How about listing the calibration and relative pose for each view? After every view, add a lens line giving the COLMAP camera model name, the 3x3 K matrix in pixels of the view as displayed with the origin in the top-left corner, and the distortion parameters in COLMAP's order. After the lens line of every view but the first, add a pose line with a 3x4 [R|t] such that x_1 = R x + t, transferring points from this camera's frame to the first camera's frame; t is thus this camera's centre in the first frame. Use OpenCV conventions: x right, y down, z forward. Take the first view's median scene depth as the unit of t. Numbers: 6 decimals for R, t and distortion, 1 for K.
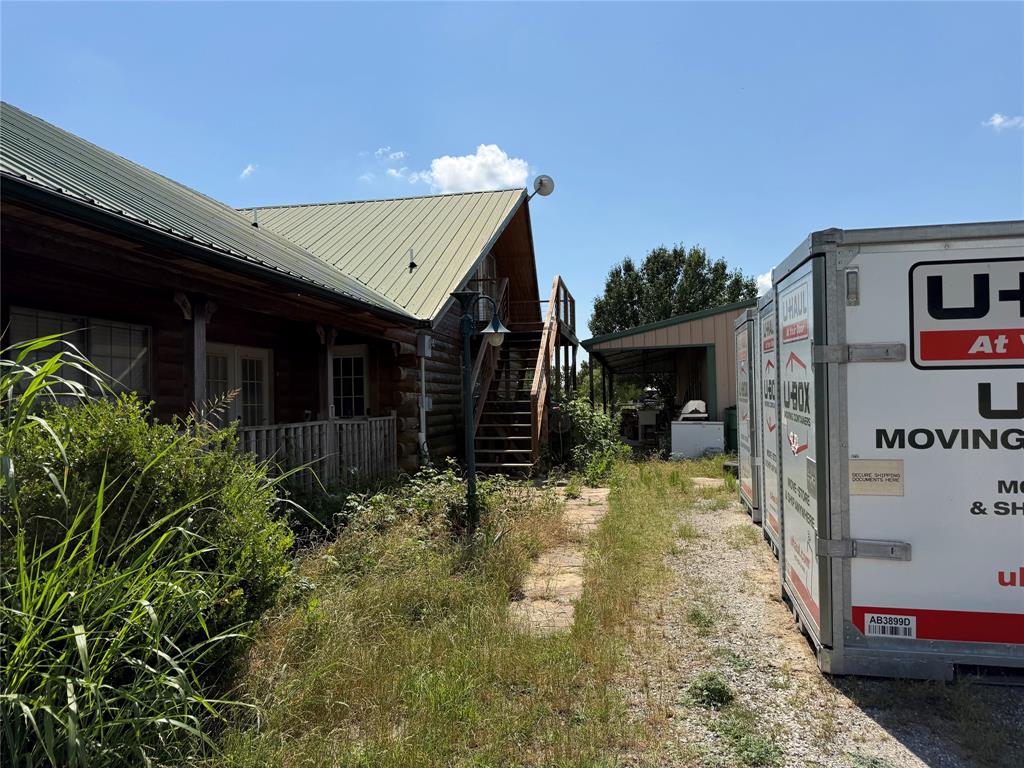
lens RADIAL K [[716.4, 0, 512.0], [0, 716.4, 384.0], [0, 0, 1]] dist [0.079031, -0.113424]
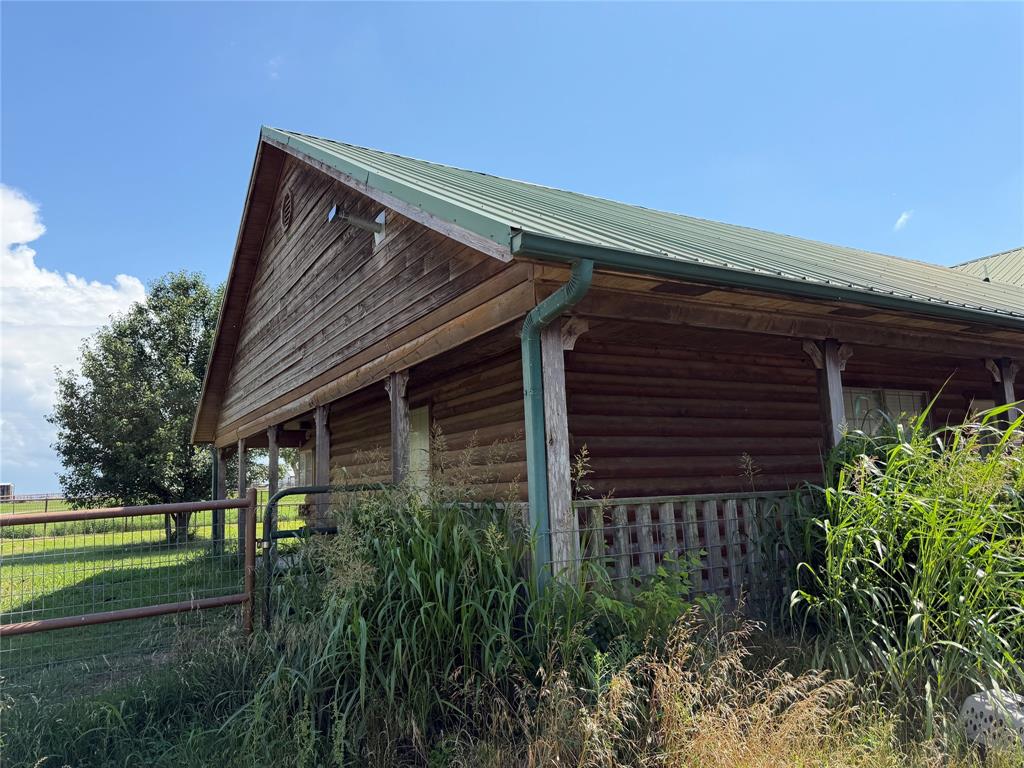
lens RADIAL K [[716.4, 0, 512.0], [0, 716.4, 384.0], [0, 0, 1]] dist [0.079031, -0.113424]
pose [[0.657556, -0.108762, -0.745514, -0.050007], [0.047807, 0.993554, -0.102782, -0.001699], [0.751888, 0.031944, 0.658517, -0.183556]]
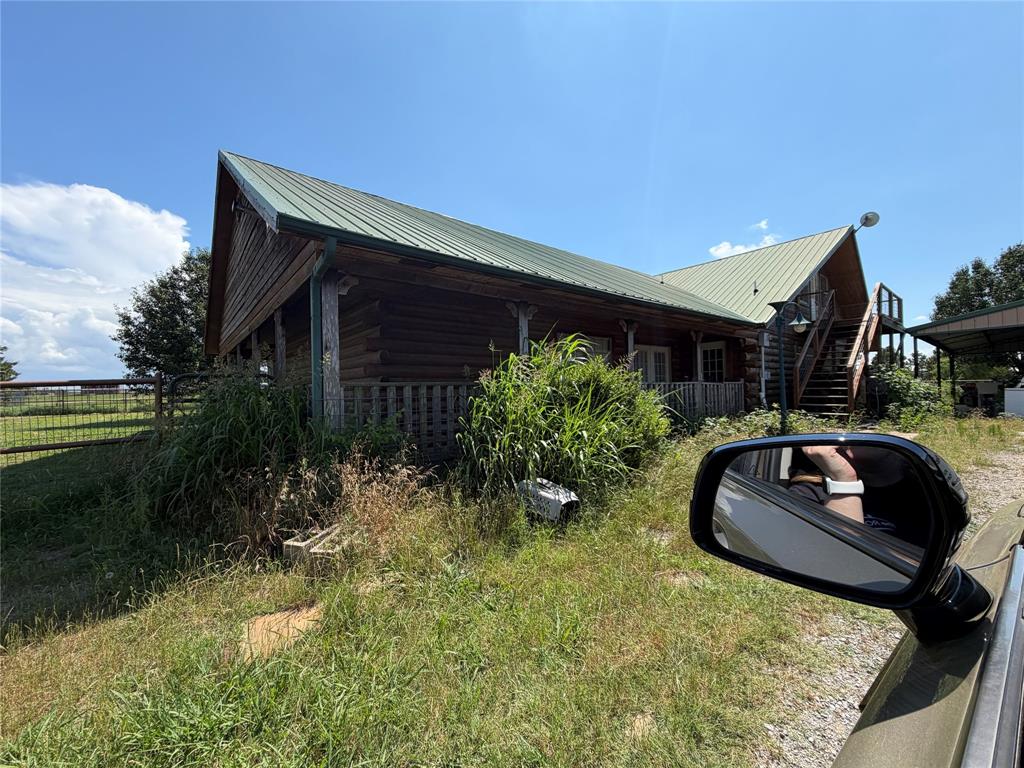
lens RADIAL K [[410.3, 0, 512.0], [0, 410.3, 384.0], [0, 0, 1]] dist [0.001528, 0.000305]
pose [[0.760205, -0.002471, -0.649678, 0.050109], [0.018956, 0.999651, 0.018378, 0.020547], [0.649406, -0.026286, 0.759987, -0.086132]]
